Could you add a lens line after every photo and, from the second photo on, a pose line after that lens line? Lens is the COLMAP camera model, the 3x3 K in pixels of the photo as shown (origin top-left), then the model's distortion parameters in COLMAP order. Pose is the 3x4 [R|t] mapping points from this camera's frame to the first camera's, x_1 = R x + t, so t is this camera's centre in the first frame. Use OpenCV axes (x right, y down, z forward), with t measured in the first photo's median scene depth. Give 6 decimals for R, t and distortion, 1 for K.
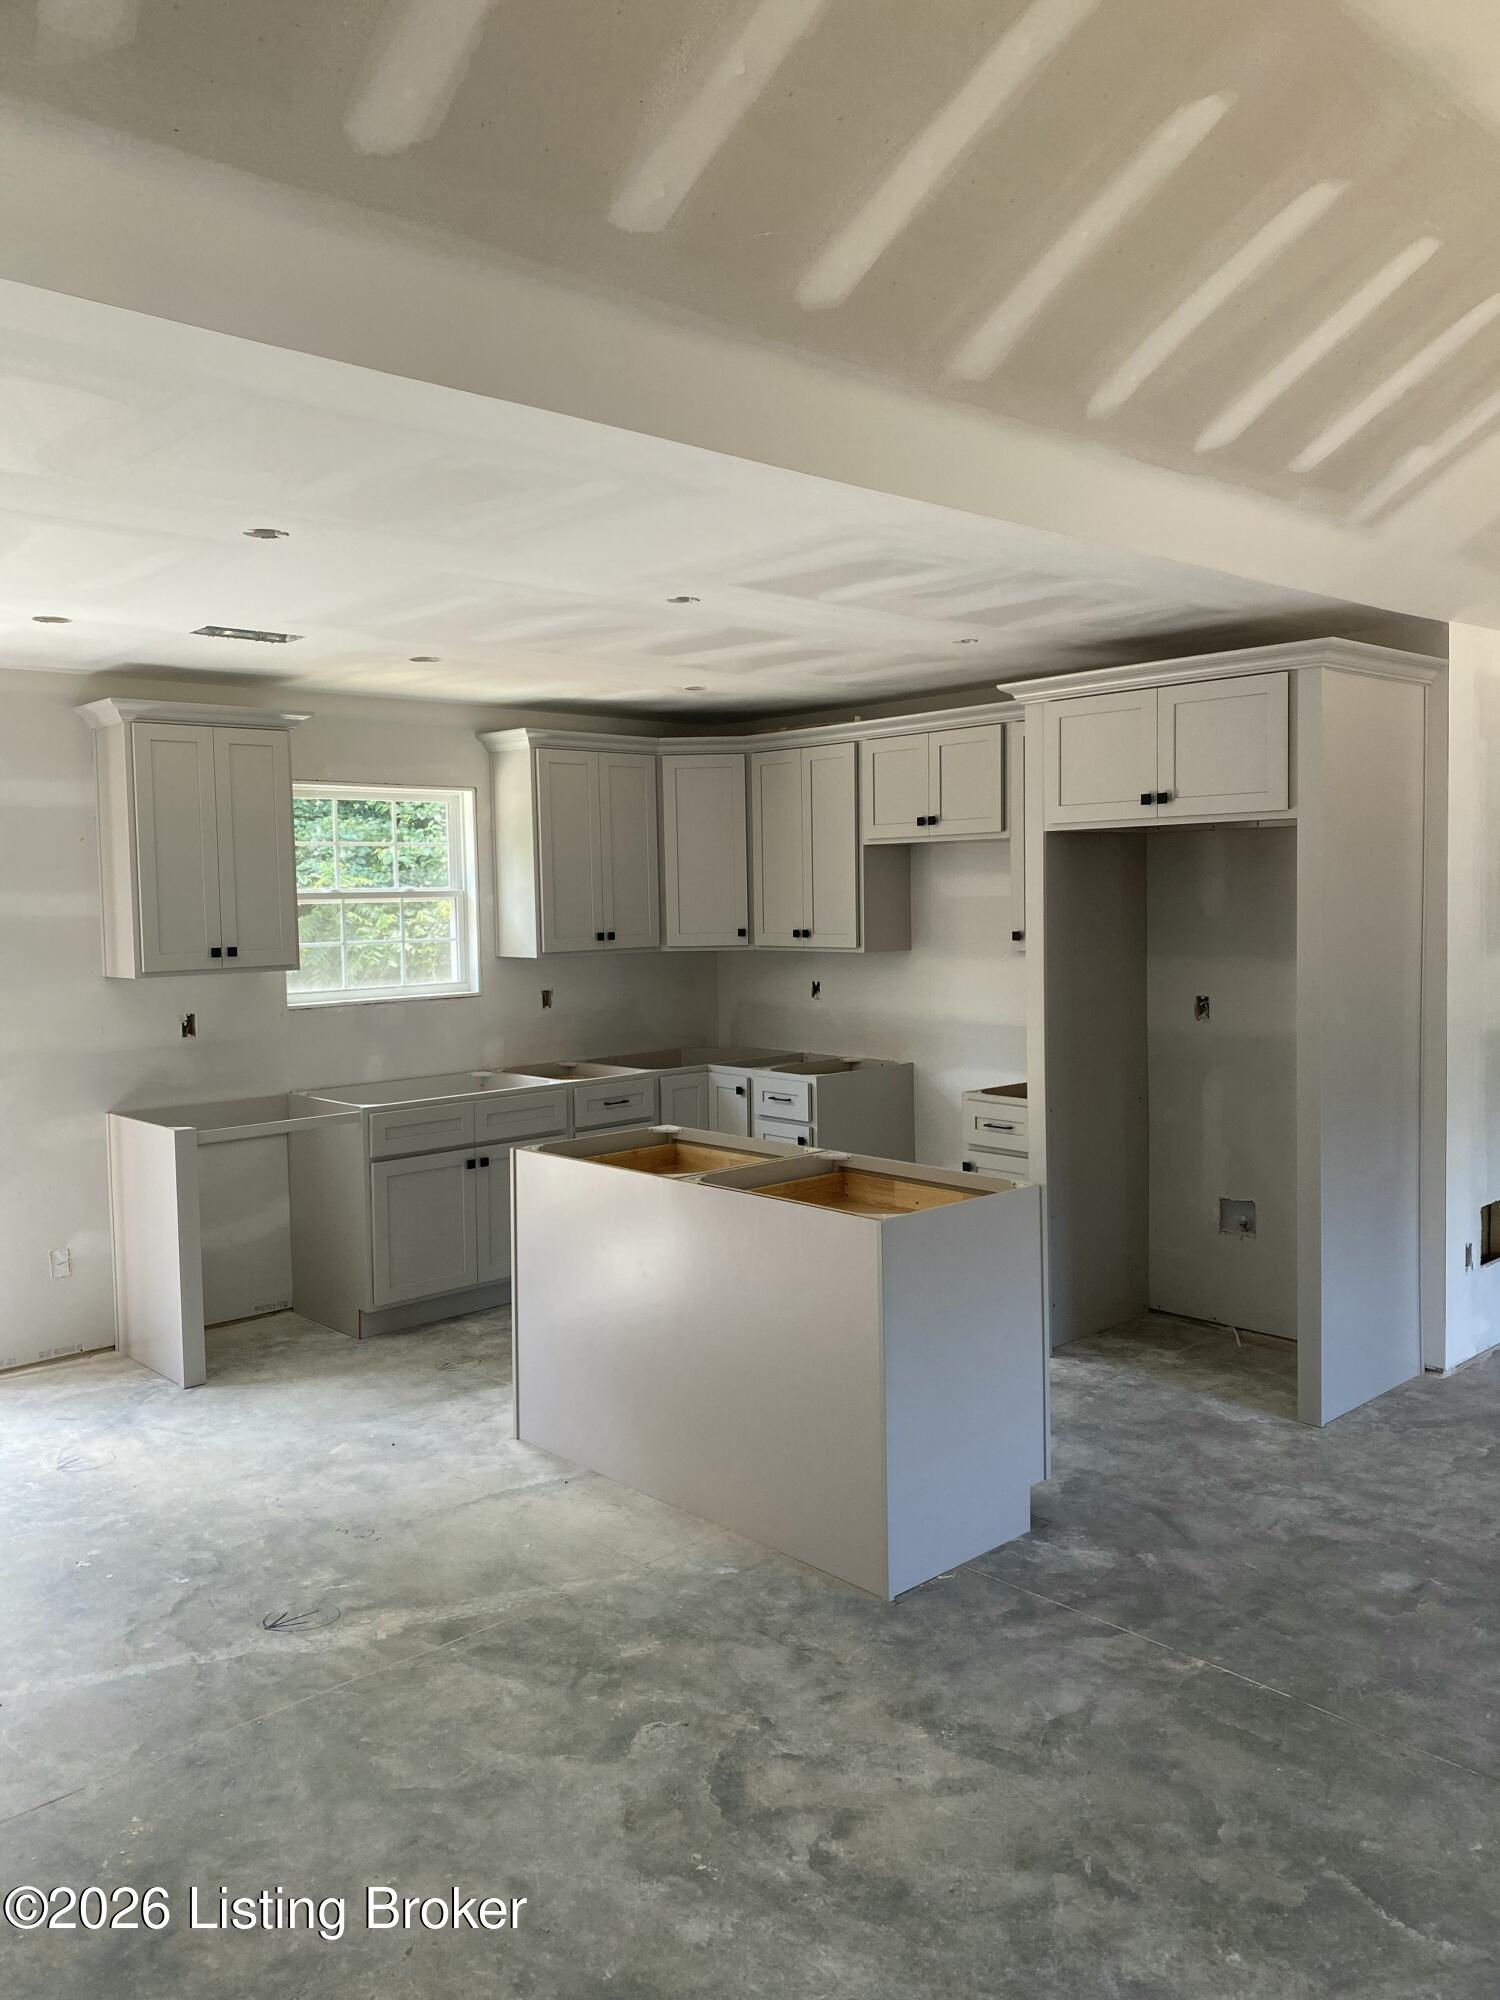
lens RADIAL K [[1523.8, 0, 754.2], [0, 1523.8, 942.2], [0, 0, 1]] dist [0.029025, -0.002726]
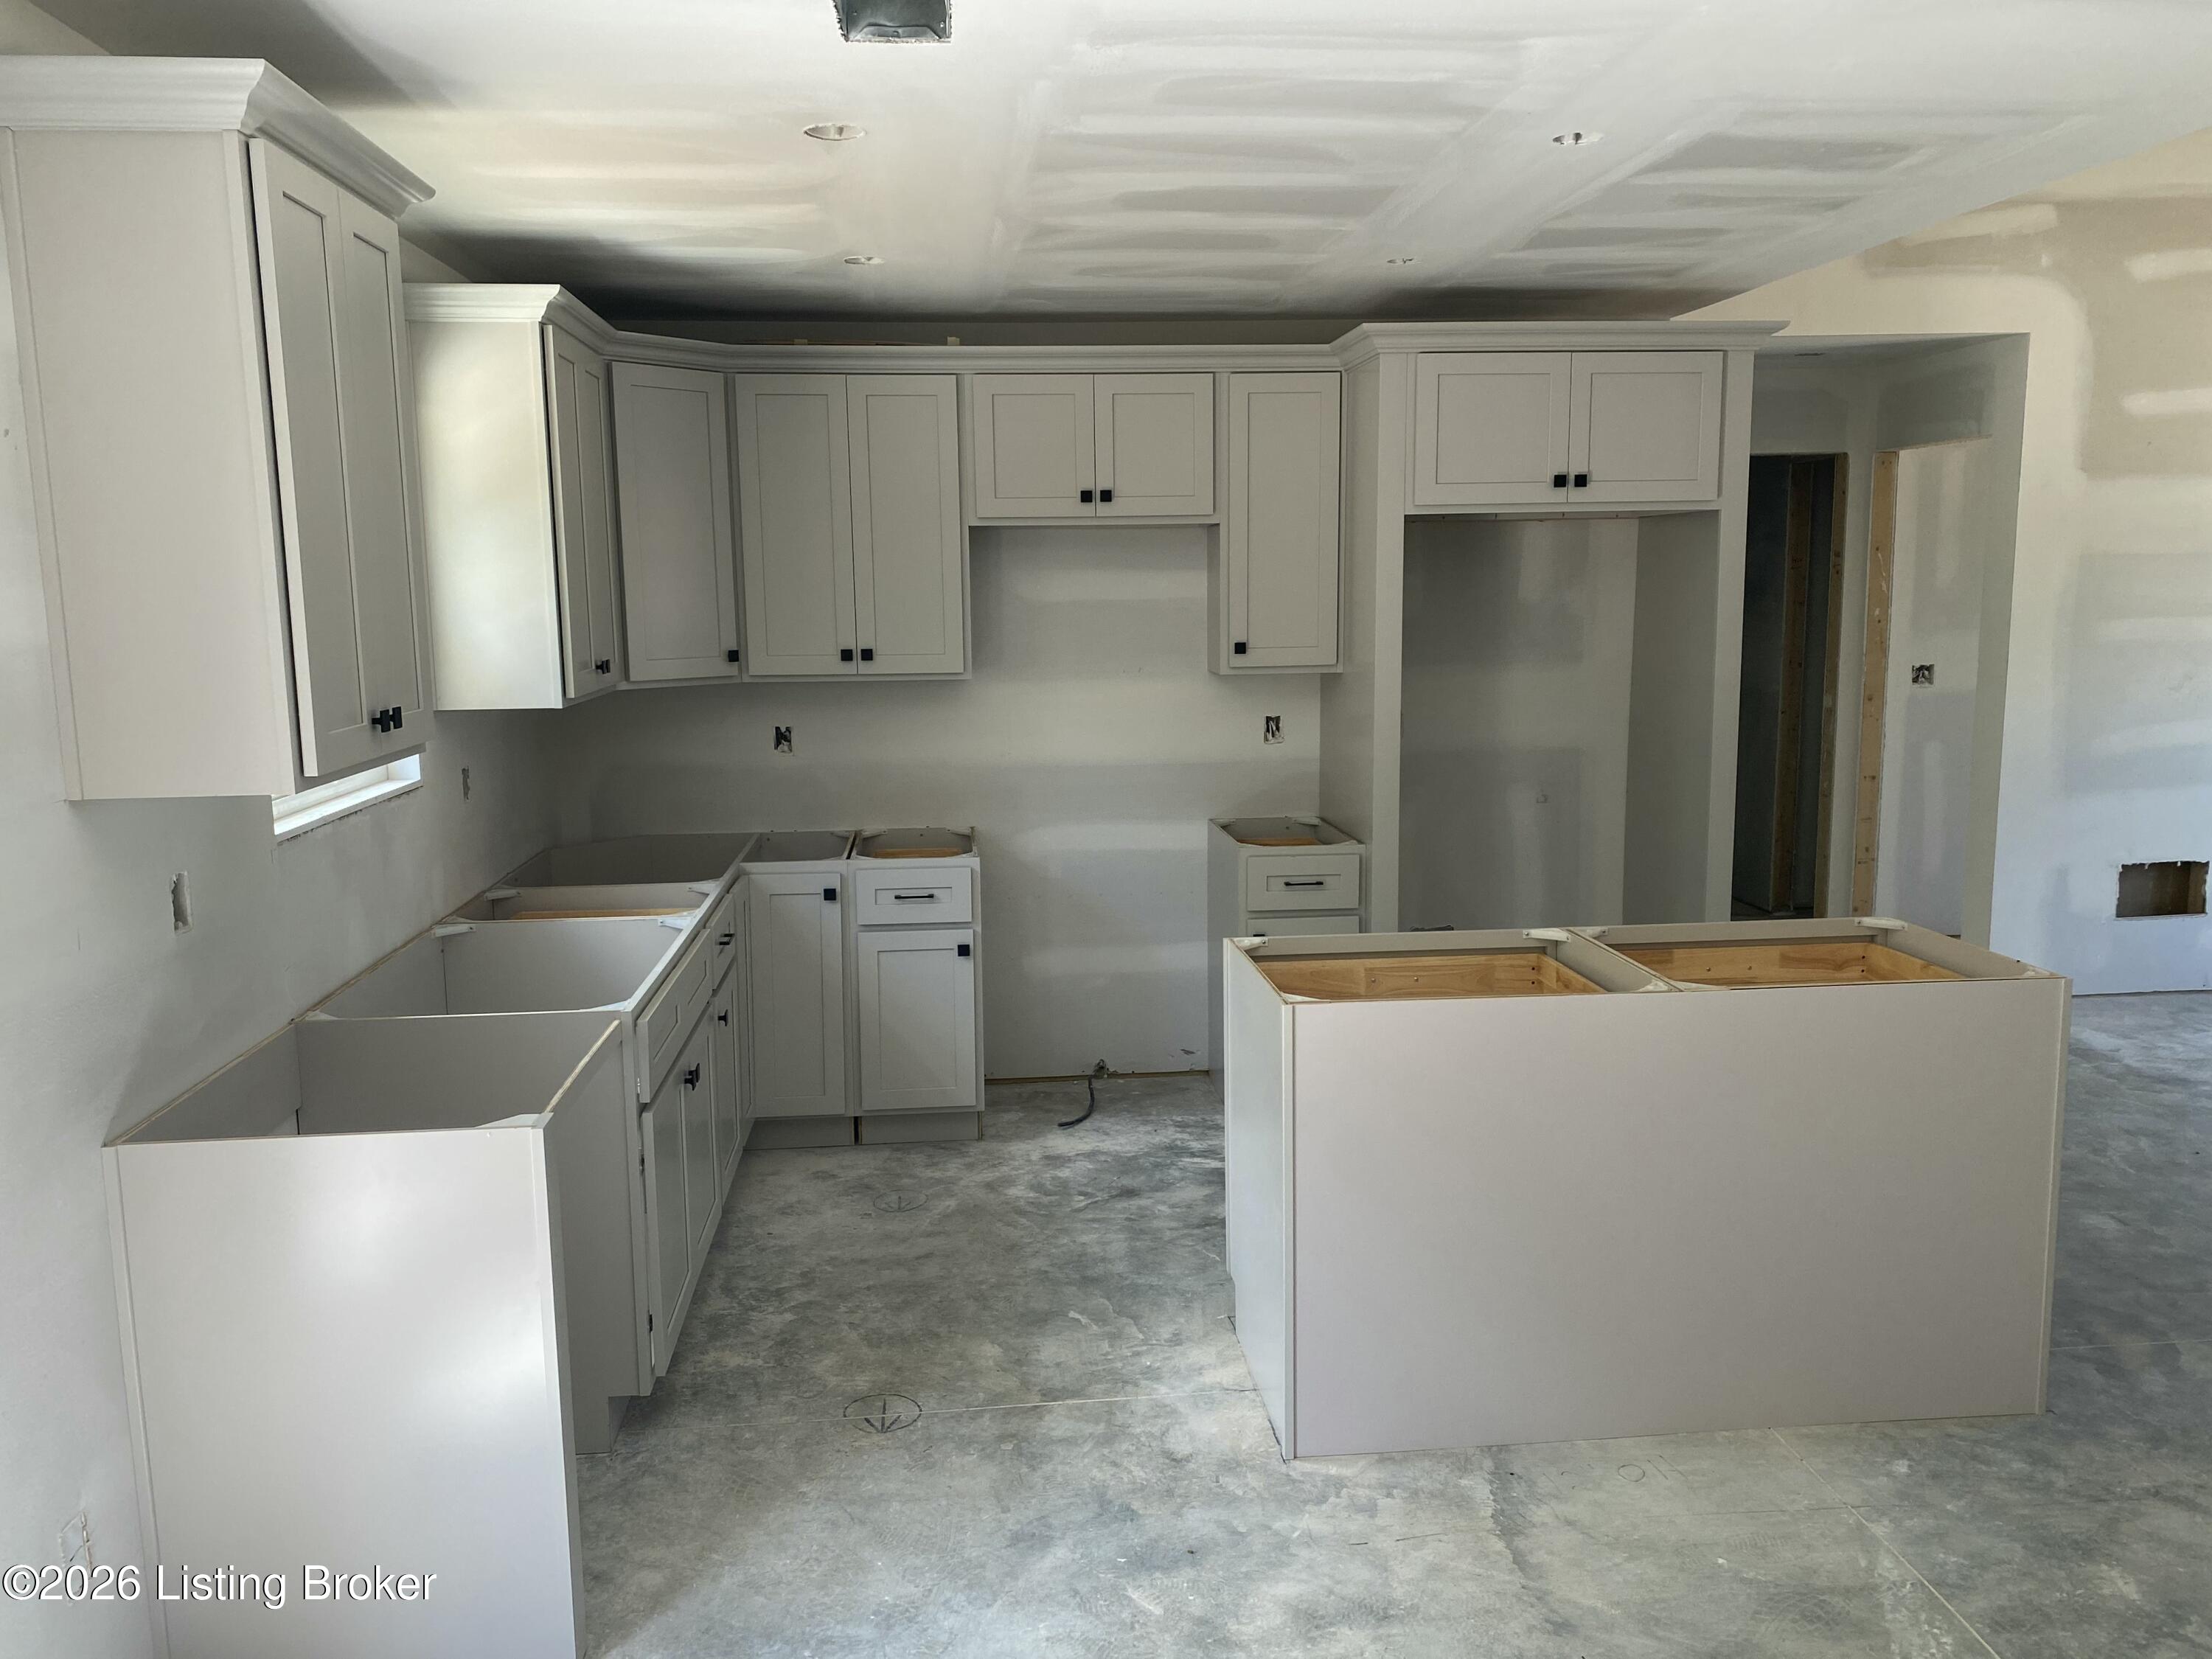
lens RADIAL K [[1683.1, 0, 1106.0], [0, 1683.1, 829.5], [0, 0, 1]] dist [0.014332, -0.008686]
pose [[0.613964, -0.103435, 0.782528, -0.935101], [0.029703, 0.993702, 0.108043, -0.011216], [-0.788775, -0.043091, 0.613169, 0.845955]]
